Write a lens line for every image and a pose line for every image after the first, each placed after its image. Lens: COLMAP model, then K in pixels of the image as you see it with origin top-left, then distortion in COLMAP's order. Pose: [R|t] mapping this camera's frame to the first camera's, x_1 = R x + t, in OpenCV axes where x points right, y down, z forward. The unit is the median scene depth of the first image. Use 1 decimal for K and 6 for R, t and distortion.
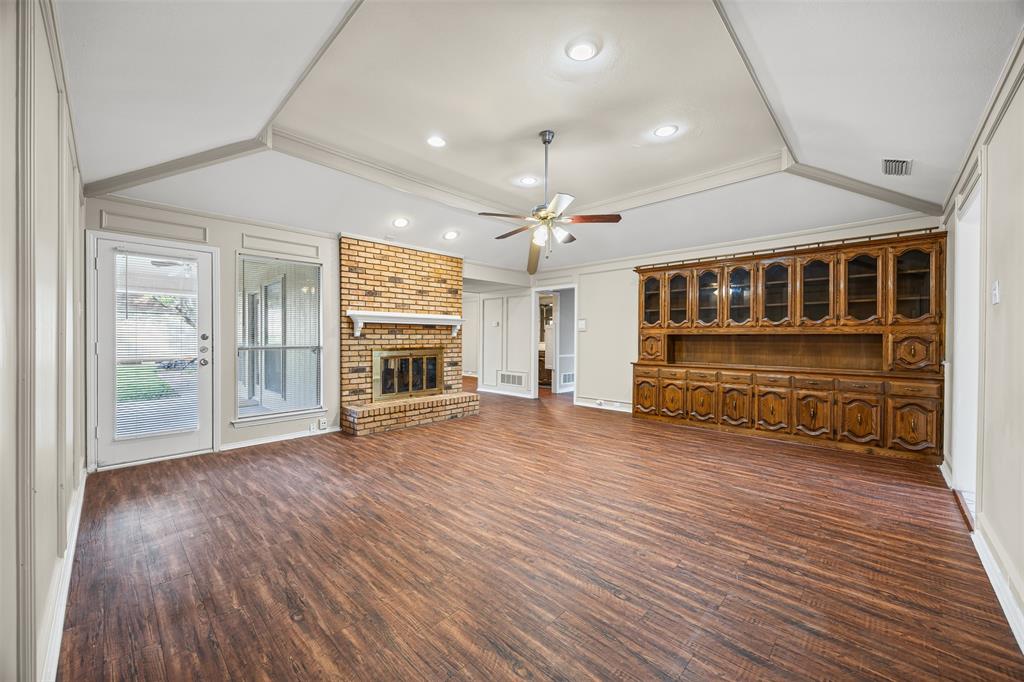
lens RADIAL K [[388.8, 0, 512.8], [0, 388.8, 339.1], [0, 0, 1]] dist [-0.004126, -0.001270]
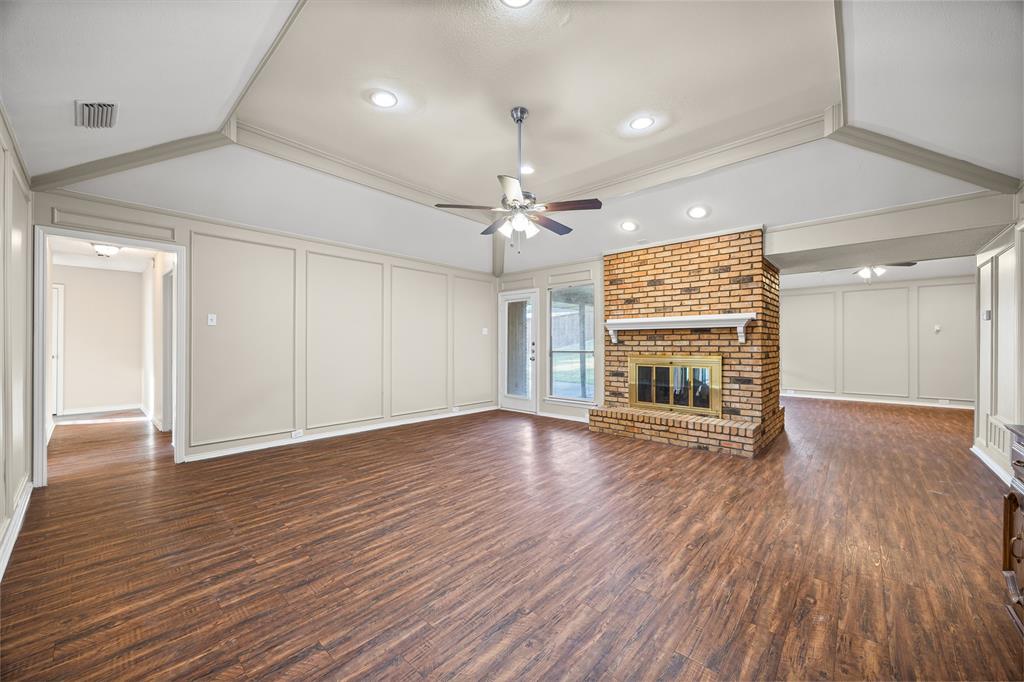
lens RADIAL K [[388.8, 0, 509.9], [0, 388.8, 343.3], [0, 0, 1]] dist [-0.004126, -0.001270]
pose [[0.023625, -0.003746, -0.999714, 0.859332], [-0.004556, 0.999982, -0.003854, -0.000787], [0.999711, 0.004646, 0.023607, 0.859403]]
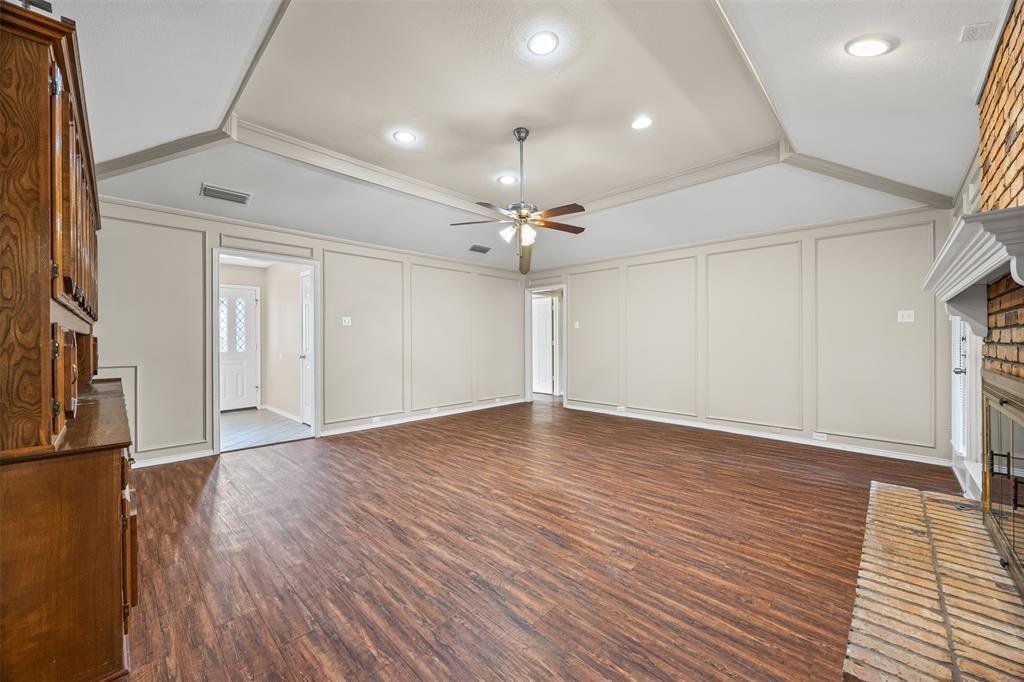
lens RADIAL K [[388.8, 0, 508.2], [0, 388.8, 340.7], [0, 0, 1]] dist [-0.004126, -0.001270]
pose [[-0.999789, -0.000222, 0.020537, 0.090071], [-0.000100, 0.999982, 0.005918, -0.006242], [-0.020538, 0.005915, -0.999772, 1.771032]]
